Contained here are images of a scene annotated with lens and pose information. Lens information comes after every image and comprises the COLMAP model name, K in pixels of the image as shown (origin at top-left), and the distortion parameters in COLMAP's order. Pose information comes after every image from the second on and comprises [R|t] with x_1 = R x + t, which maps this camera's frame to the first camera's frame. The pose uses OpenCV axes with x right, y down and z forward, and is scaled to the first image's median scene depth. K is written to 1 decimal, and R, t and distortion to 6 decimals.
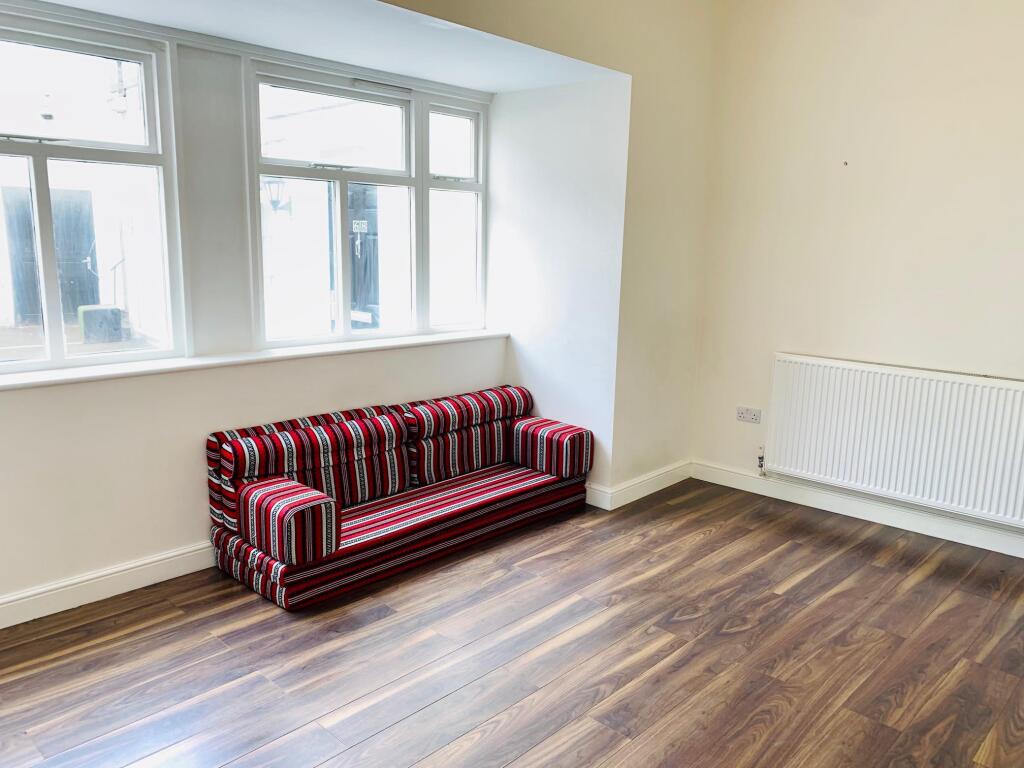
lens RADIAL K [[814.1, 0, 526.2], [0, 814.1, 373.2], [0, 0, 1]] dist [0.090008, -0.104731]
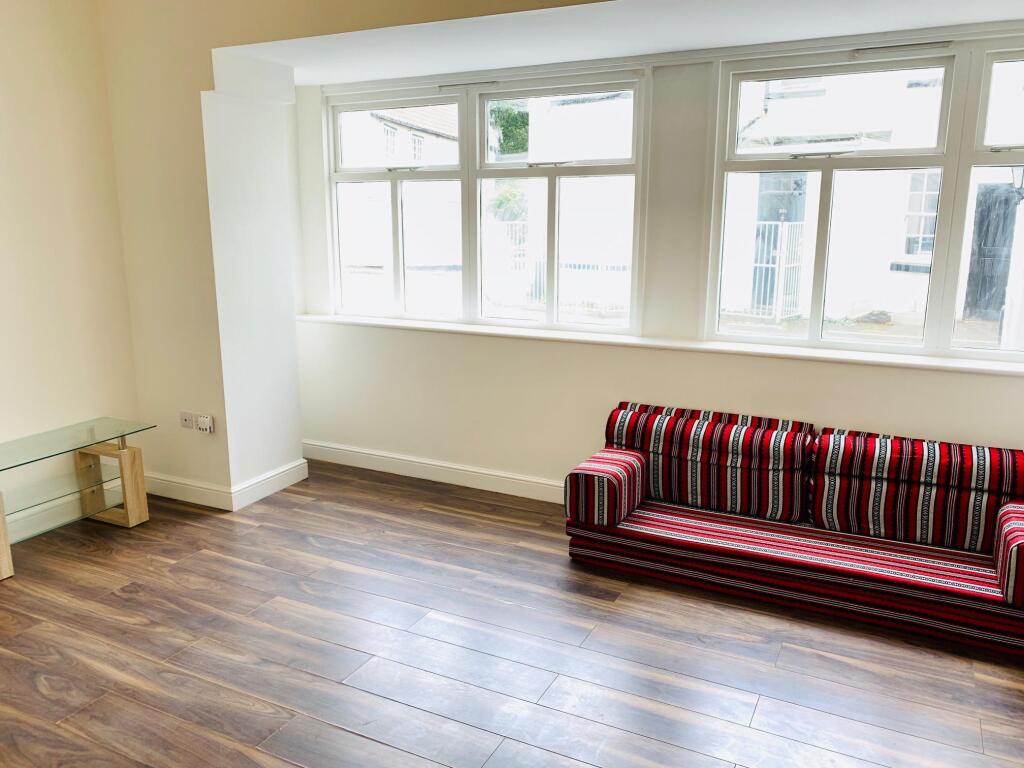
lens RADIAL K [[782.7, 0, 512.0], [0, 782.7, 384.0], [0, 0, 1]] dist [0.030721, -0.008565]
pose [[0.268269, 0.169951, -0.948234, 0.598183], [-0.166487, 0.977684, 0.128128, -0.064967], [0.948849, 0.123496, 0.290577, 0.502044]]
